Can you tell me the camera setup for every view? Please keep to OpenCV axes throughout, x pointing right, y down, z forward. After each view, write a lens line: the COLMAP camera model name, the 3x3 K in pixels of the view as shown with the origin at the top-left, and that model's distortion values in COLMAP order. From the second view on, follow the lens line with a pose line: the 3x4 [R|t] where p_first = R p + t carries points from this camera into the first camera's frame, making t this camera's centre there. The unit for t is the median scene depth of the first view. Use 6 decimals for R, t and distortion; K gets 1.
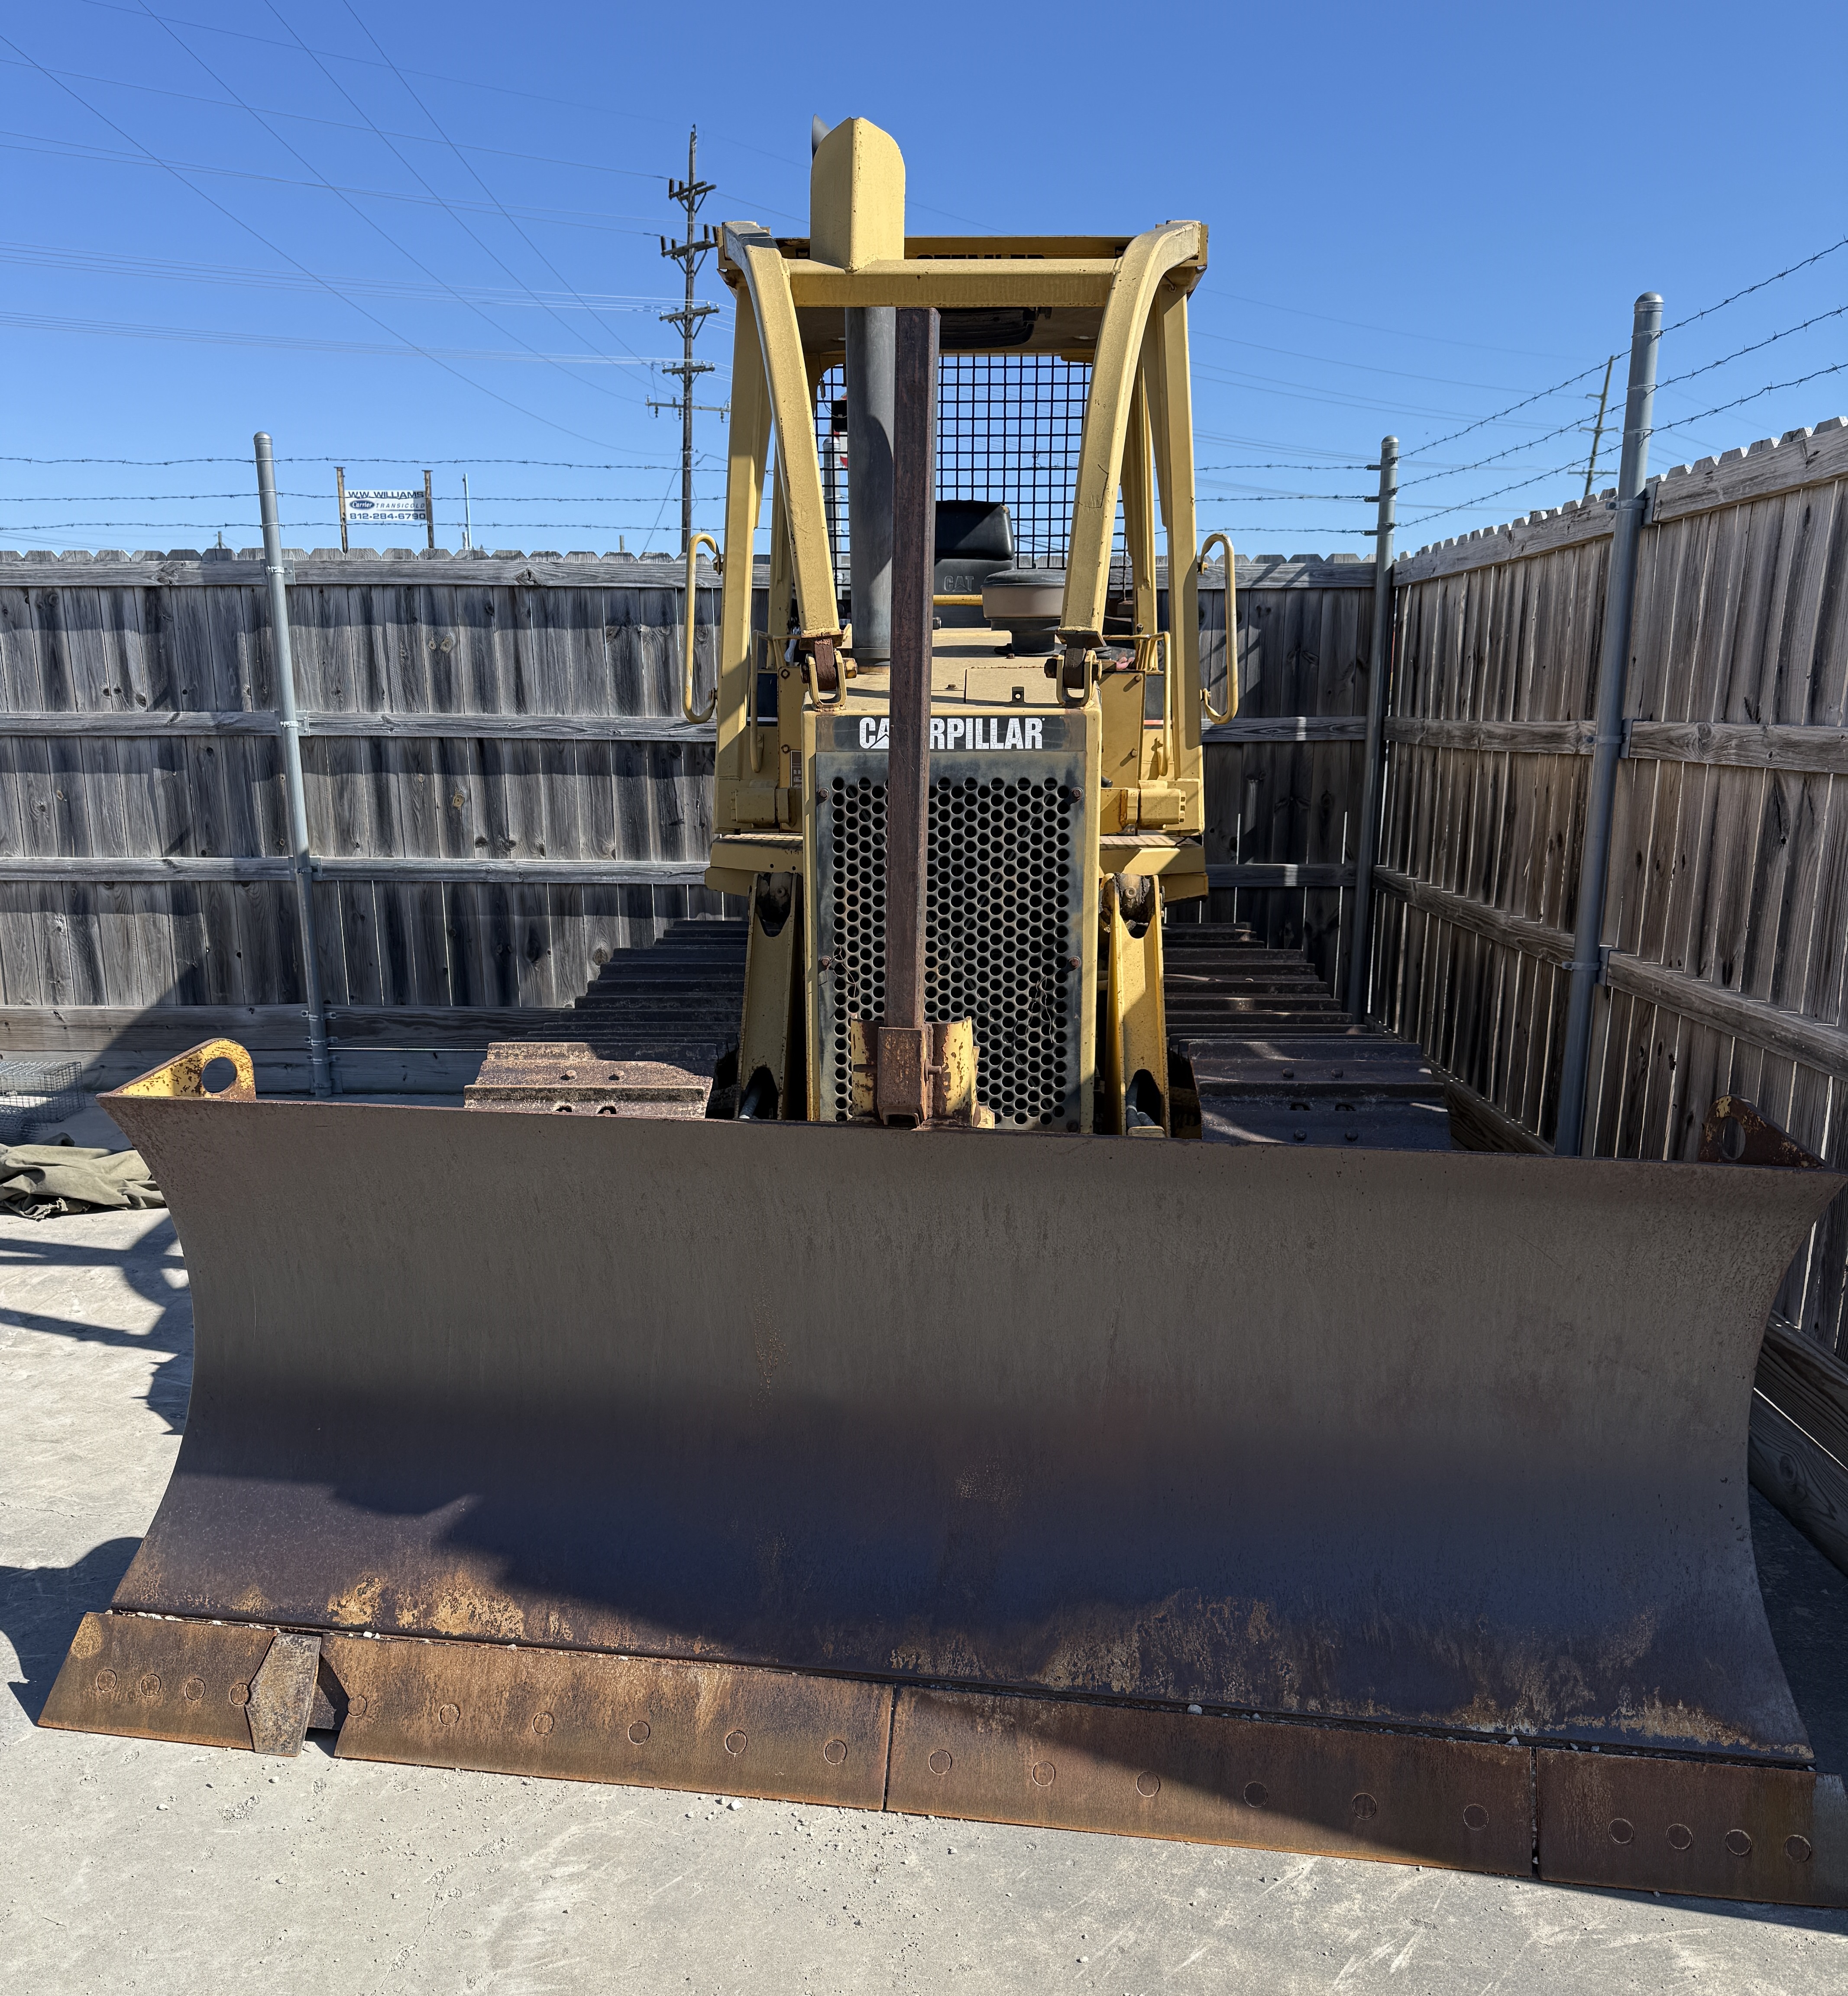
lens RADIAL K [[1732.8, 0, 929.6], [0, 1732.8, 1114.4], [0, 0, 1]] dist [0.152694, -0.330686]
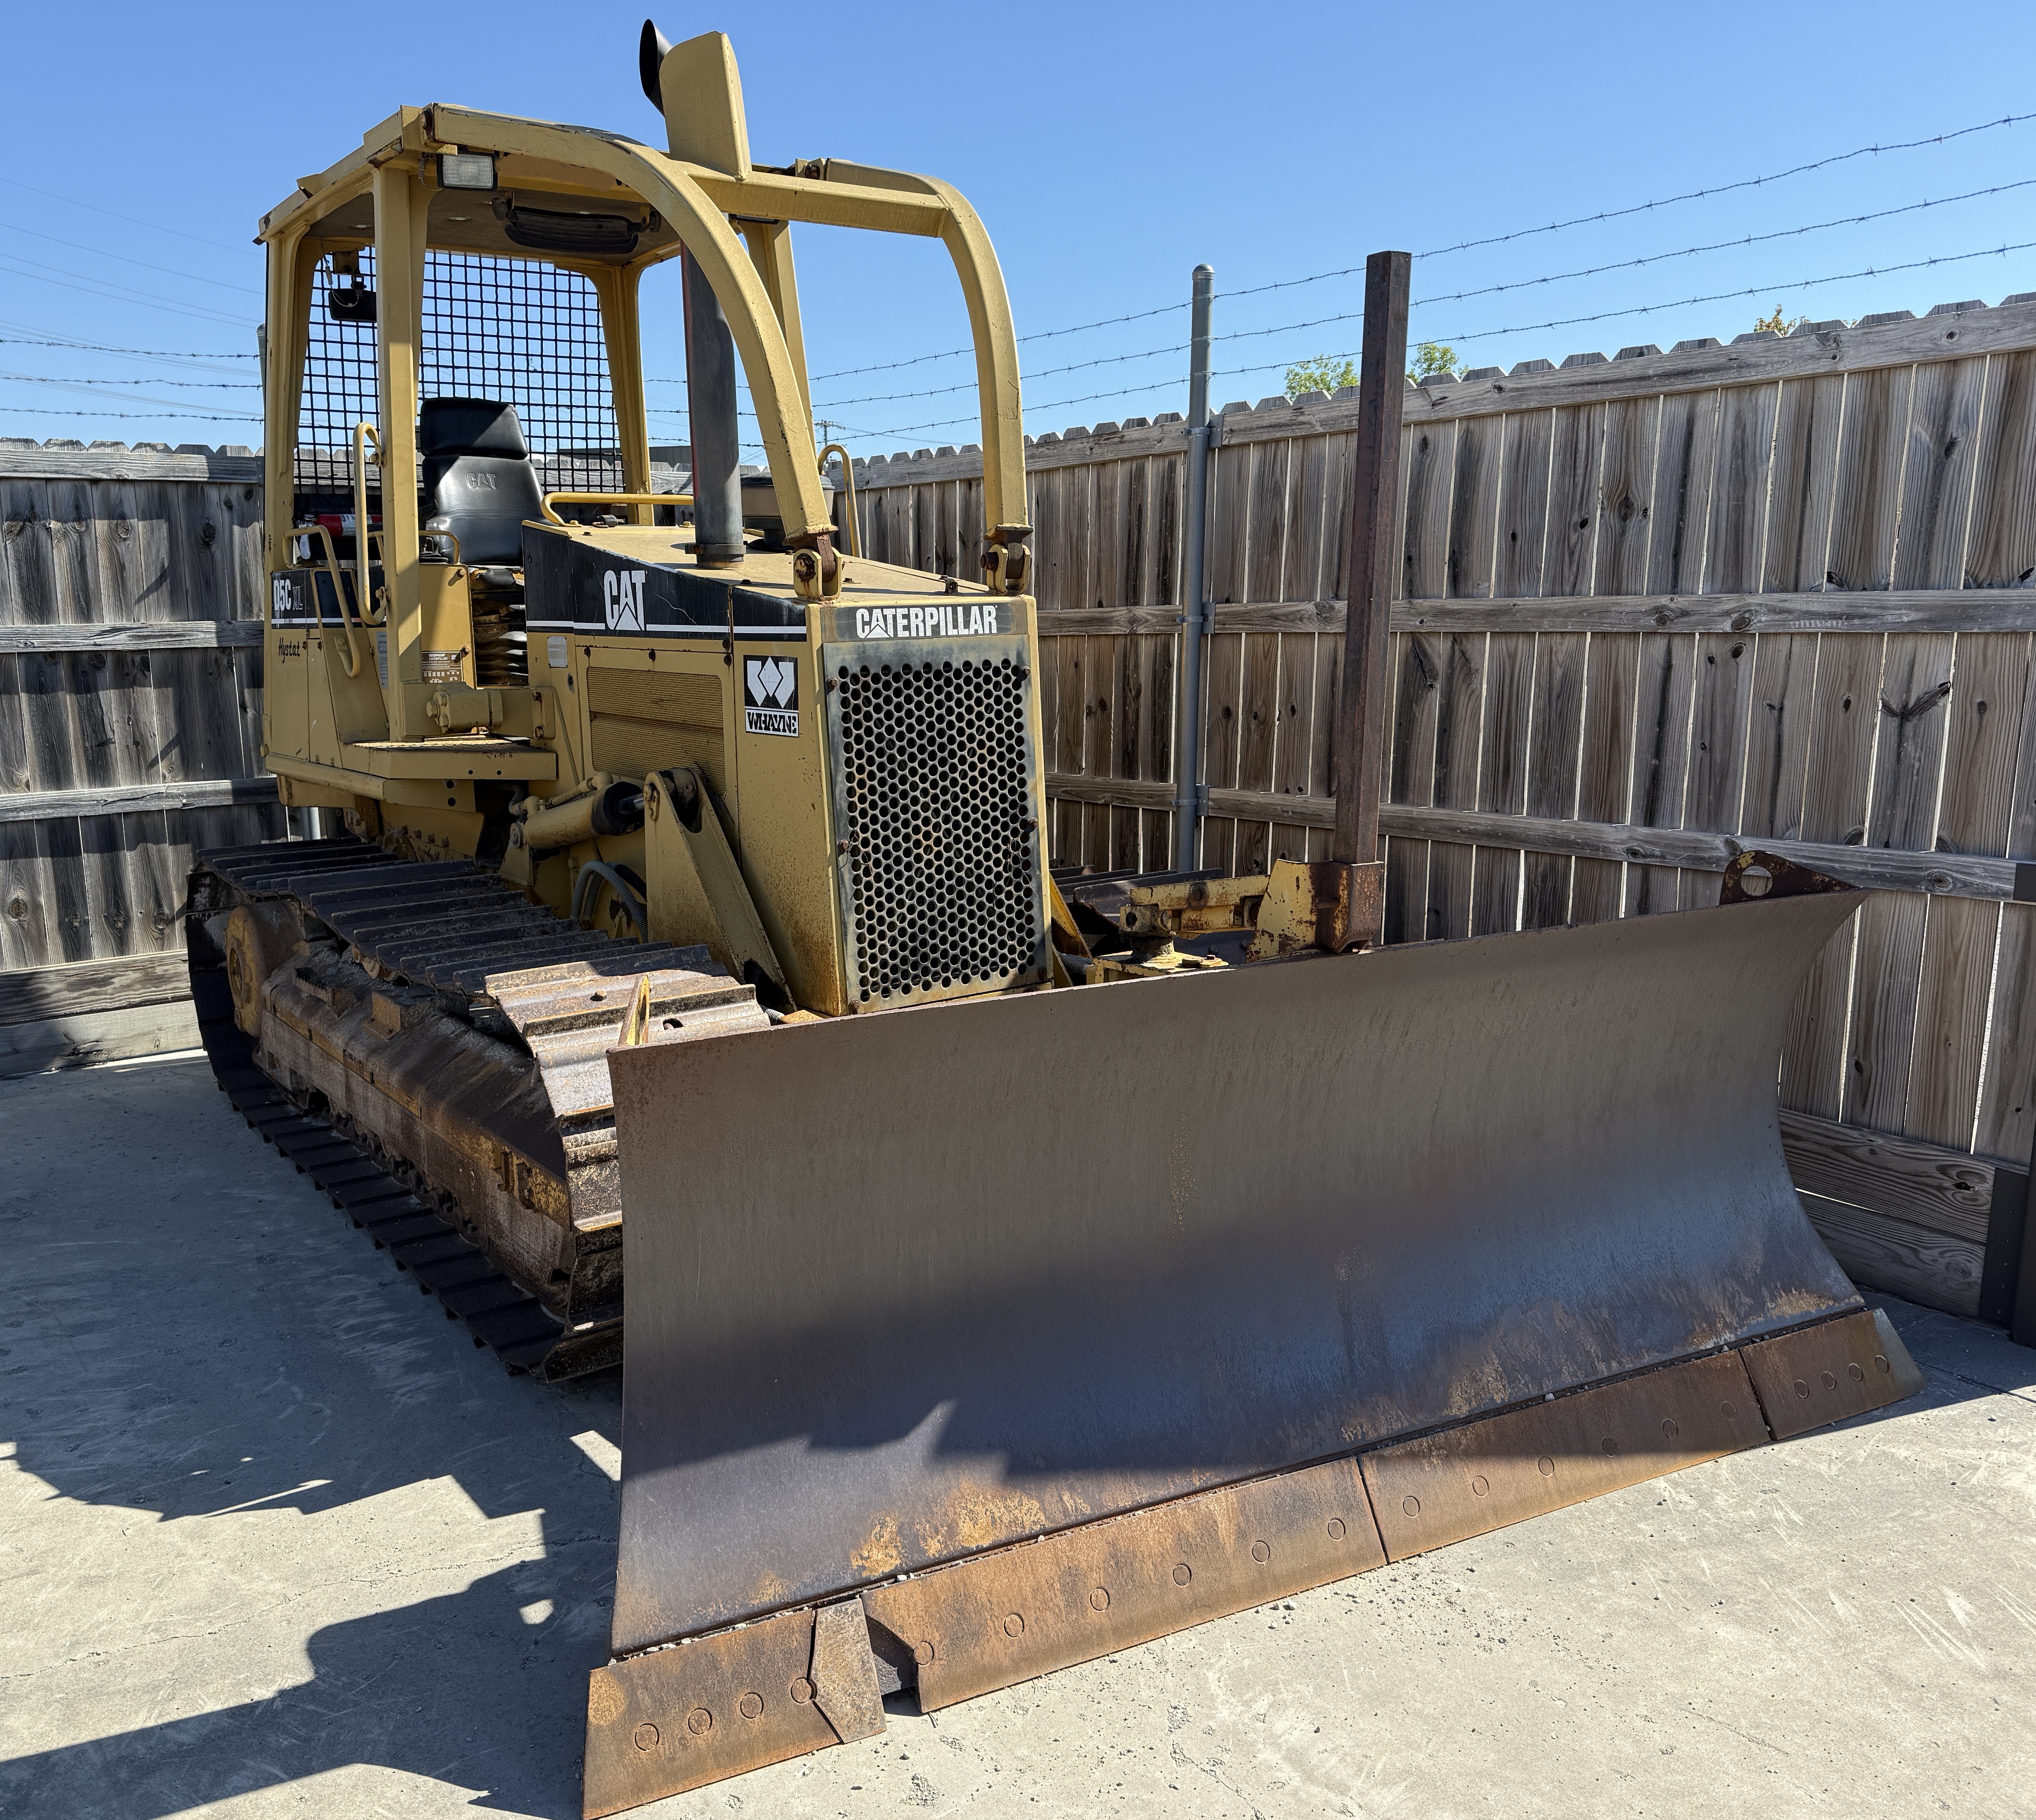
lens RADIAL K [[1712.9, 0, 851.9], [0, 1712.9, 921.1], [0, 0, 1]] dist [0.104722, -0.173233]
pose [[0.824922, -0.123479, 0.551595, -0.533532], [0.150334, 0.988629, -0.003515, -0.034570], [-0.544889, 0.085823, 0.834105, 0.140309]]
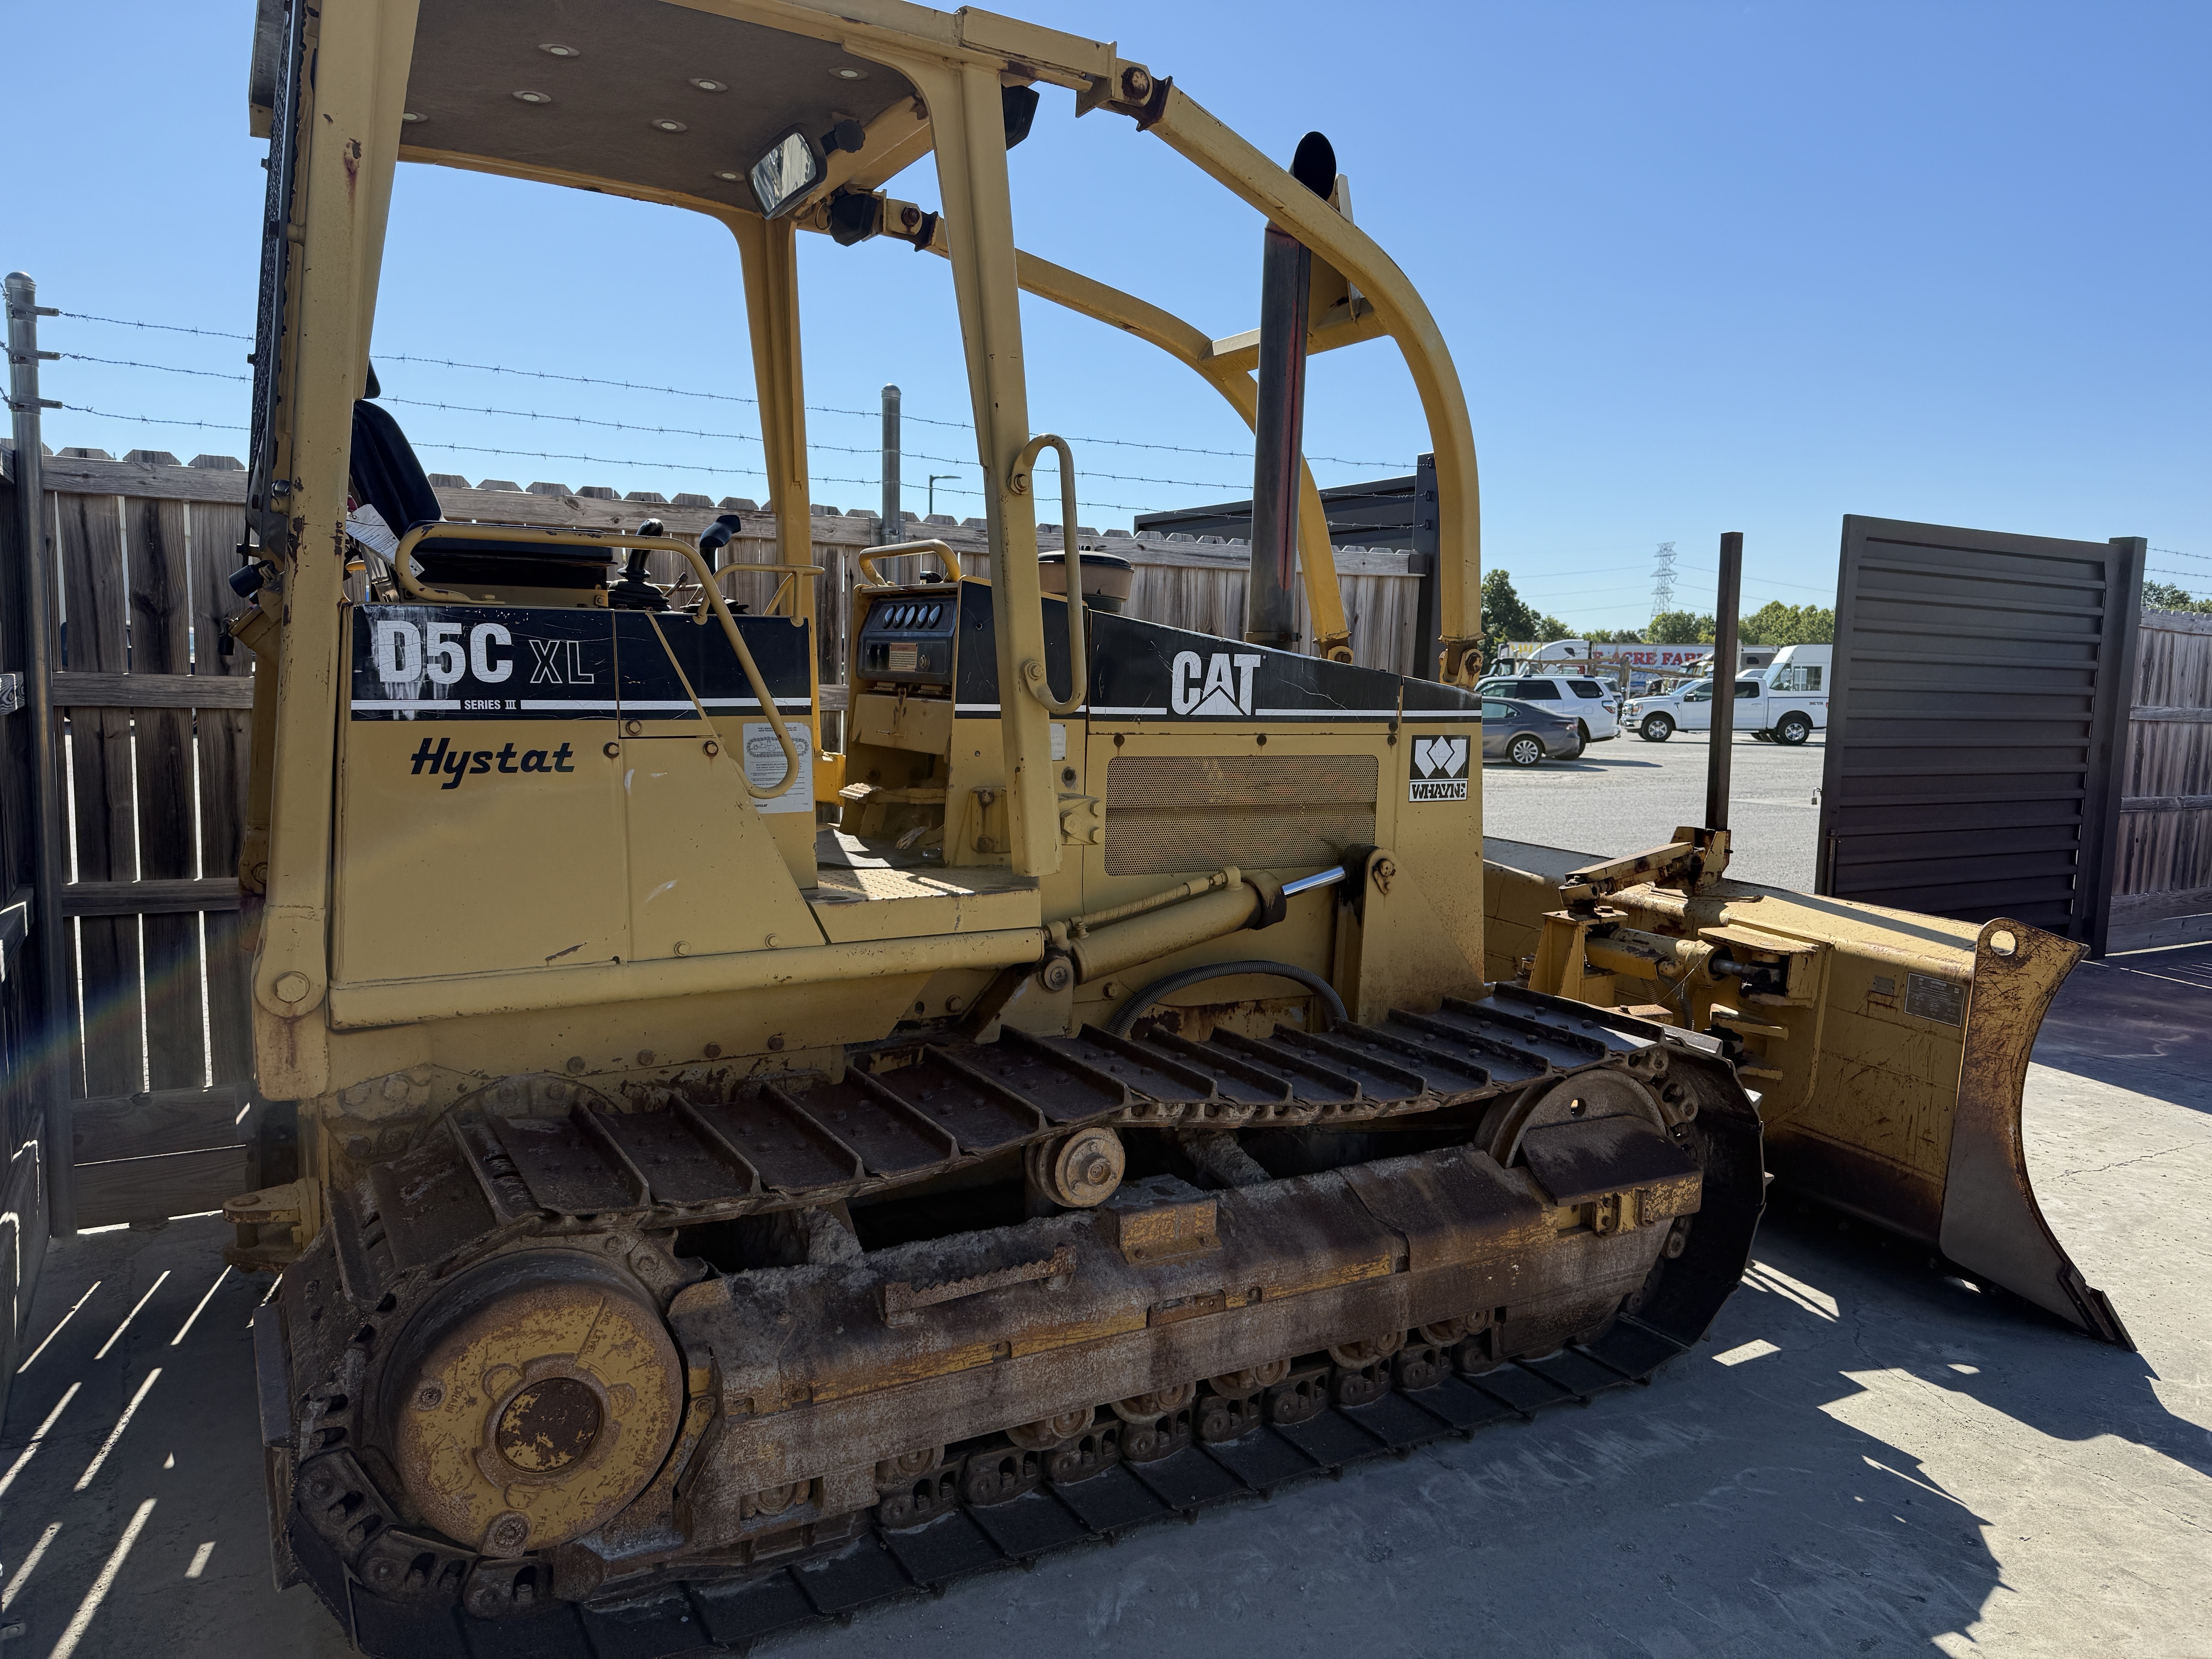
lens RADIAL K [[1548.8, 0, 1060.9], [0, 1548.8, 854.2], [0, 0, 1]] dist [0.092809, -0.125492]
pose [[-0.533236, -0.115133, 0.838095, -0.741255], [0.171356, 0.955459, 0.240281, -0.376381], [-0.828430, 0.271739, -0.489757, 1.561048]]
